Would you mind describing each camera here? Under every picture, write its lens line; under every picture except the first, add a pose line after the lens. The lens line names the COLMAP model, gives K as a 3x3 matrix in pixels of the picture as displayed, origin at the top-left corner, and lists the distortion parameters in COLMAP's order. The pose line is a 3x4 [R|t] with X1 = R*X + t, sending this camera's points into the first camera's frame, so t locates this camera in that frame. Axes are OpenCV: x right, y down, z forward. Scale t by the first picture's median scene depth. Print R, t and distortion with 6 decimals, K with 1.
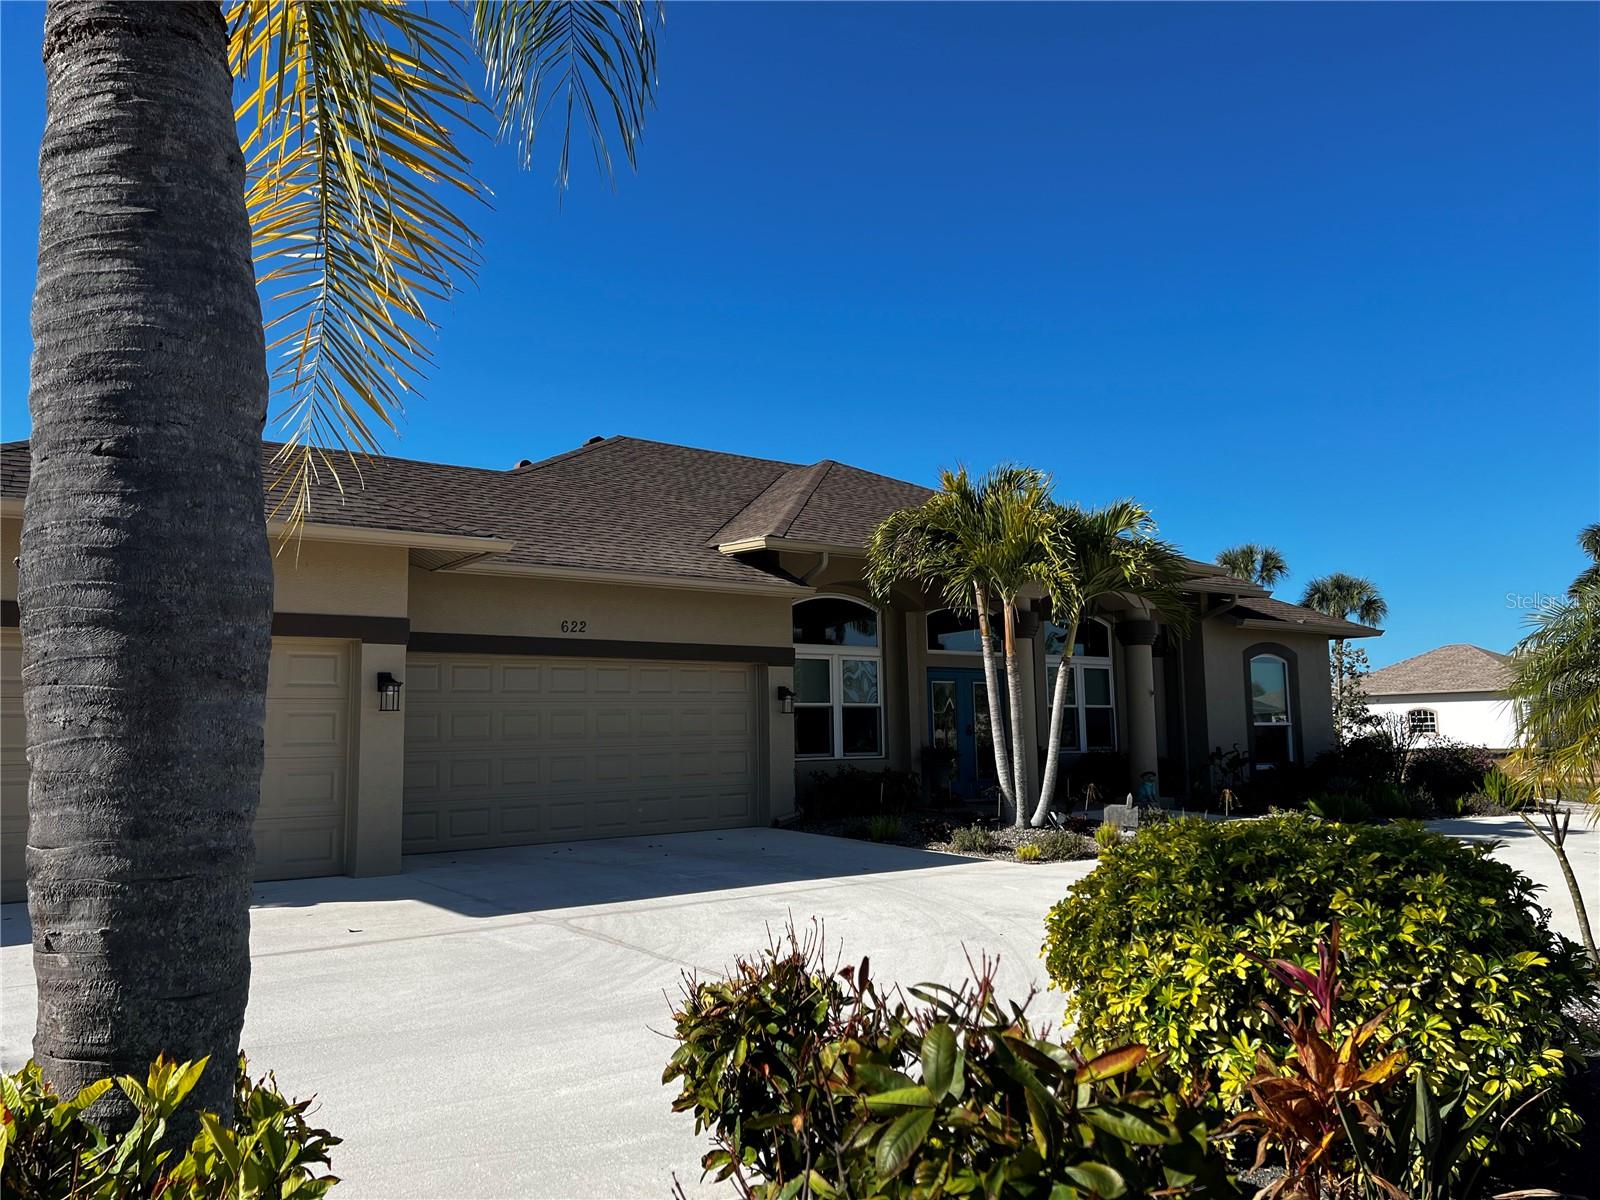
lens RADIAL K [[1173.3, 0, 800.0], [0, 1173.3, 600.0], [0, 0, 1]] dist [0.057563, -0.001140]
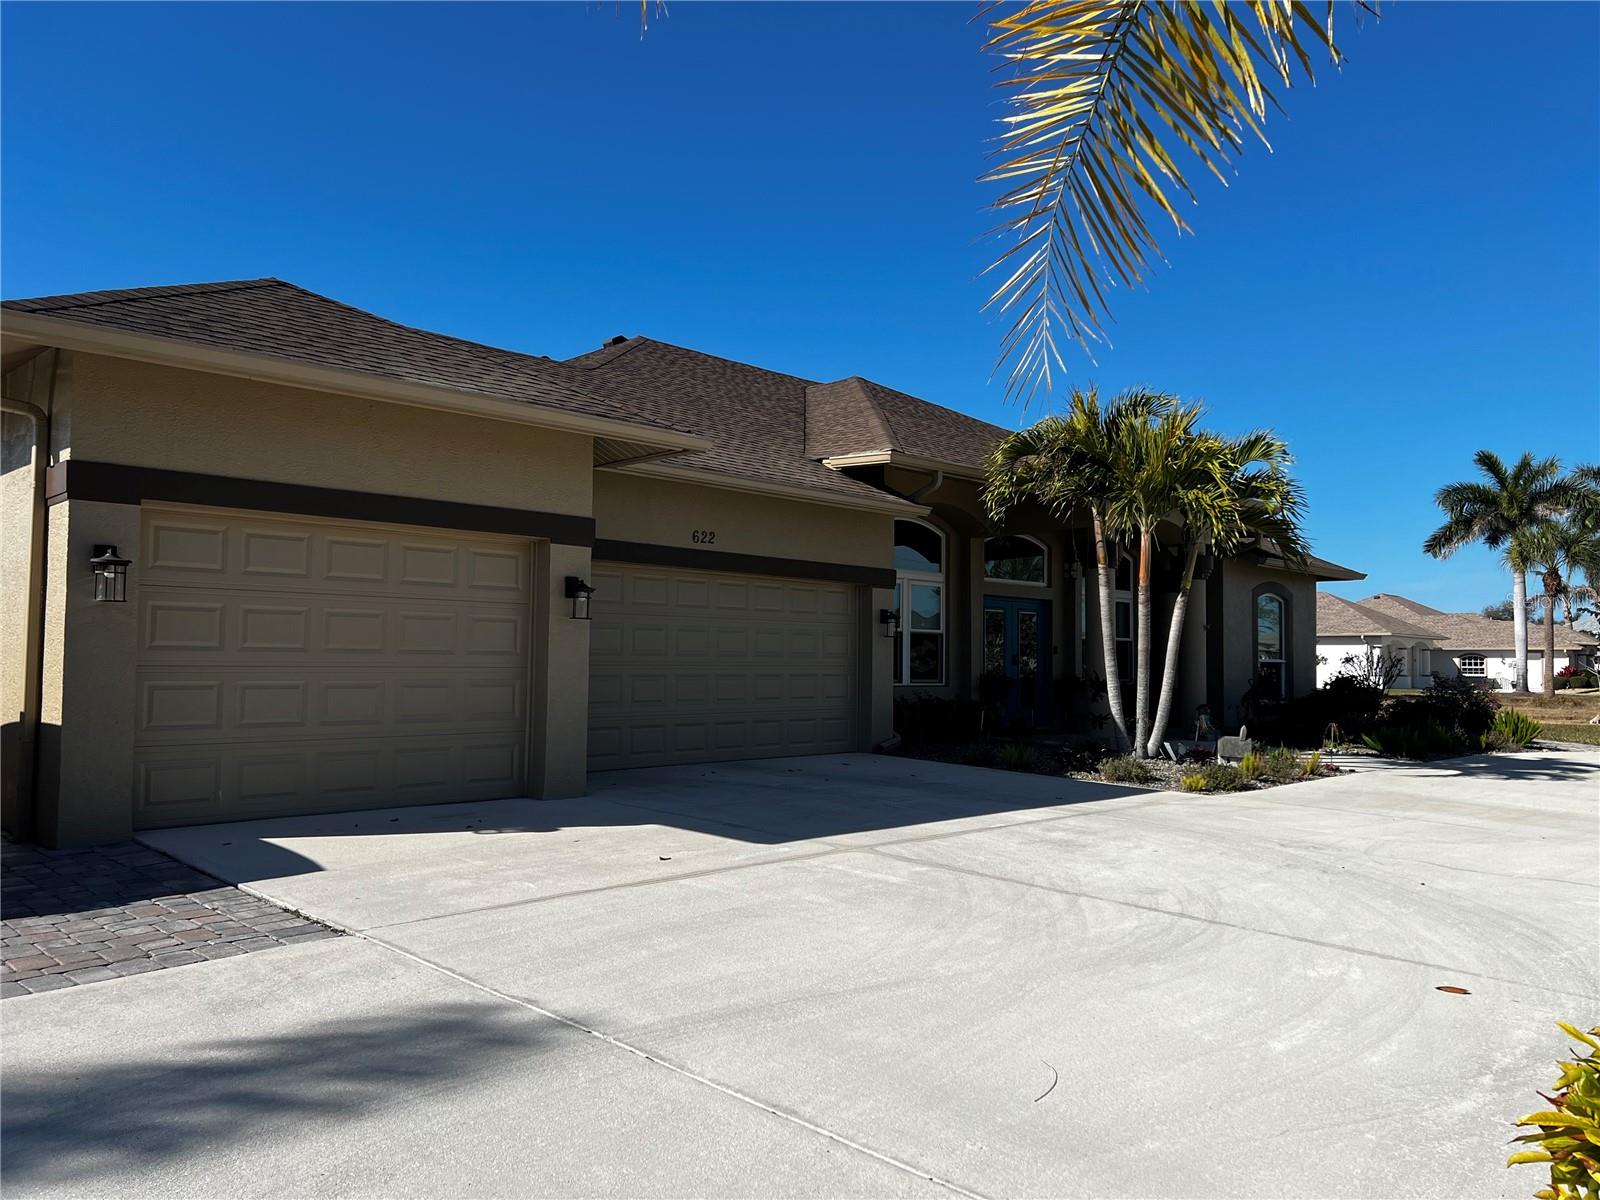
lens RADIAL K [[1173.3, 0, 800.0], [0, 1173.3, 600.0], [0, 0, 1]] dist [0.057563, -0.001140]
pose [[0.989216, 0.033707, 0.142530, -0.233740], [-0.042184, 0.997490, 0.056878, 0.015377], [-0.140255, -0.062277, 0.988155, 0.063394]]
